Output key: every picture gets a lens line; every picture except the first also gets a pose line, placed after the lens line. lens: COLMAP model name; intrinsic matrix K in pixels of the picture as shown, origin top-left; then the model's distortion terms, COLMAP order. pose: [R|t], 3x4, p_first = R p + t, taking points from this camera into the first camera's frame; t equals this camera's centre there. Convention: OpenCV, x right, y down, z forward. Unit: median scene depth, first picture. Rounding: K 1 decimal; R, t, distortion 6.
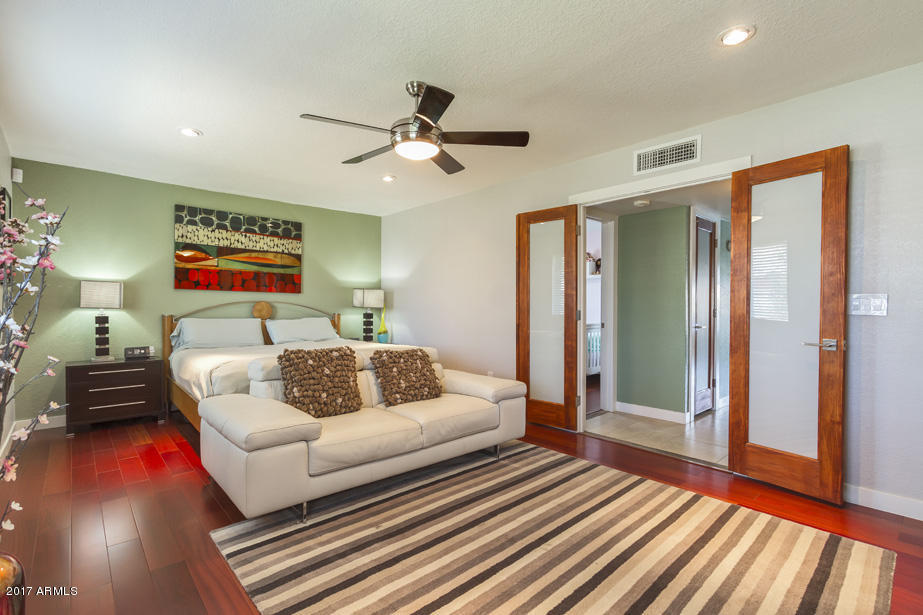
lens RADIAL K [[433.9, 0, 463.5], [0, 433.9, 303.4], [0, 0, 1]] dist [0.004001, 0.000149]
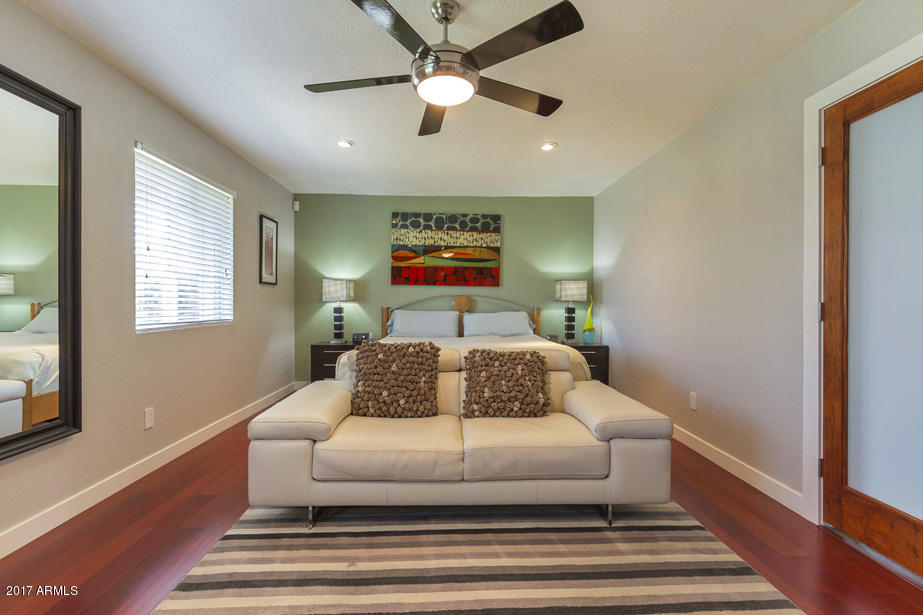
lens RADIAL K [[430.4, 0, 460.8], [0, 430.4, 301.8], [0, 0, 1]] dist [0.003993, 0.000082]
pose [[0.762374, -0.002109, -0.647133, 0.223424], [0.004471, 0.999988, 0.002008, 0.010344], [0.647121, -0.004424, 0.762374, 0.240692]]
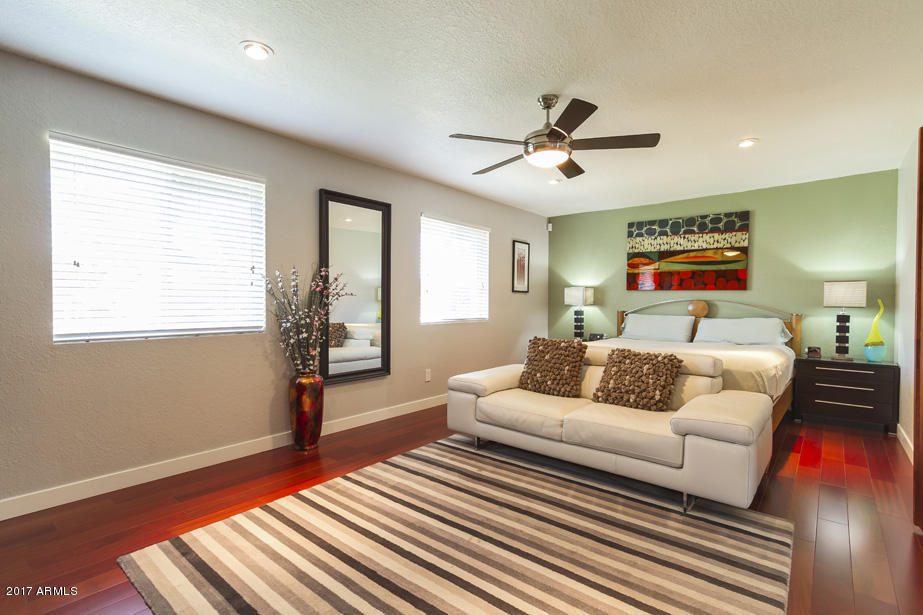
lens RADIAL K [[430.4, 0, 460.8], [0, 430.4, 301.8], [0, 0, 1]] dist [0.003993, 0.000082]
pose [[0.132673, -0.003233, -0.991155, 0.507178], [0.002199, 0.999993, -0.002967, 0.002590], [0.991157, -0.001785, 0.132679, 0.357143]]
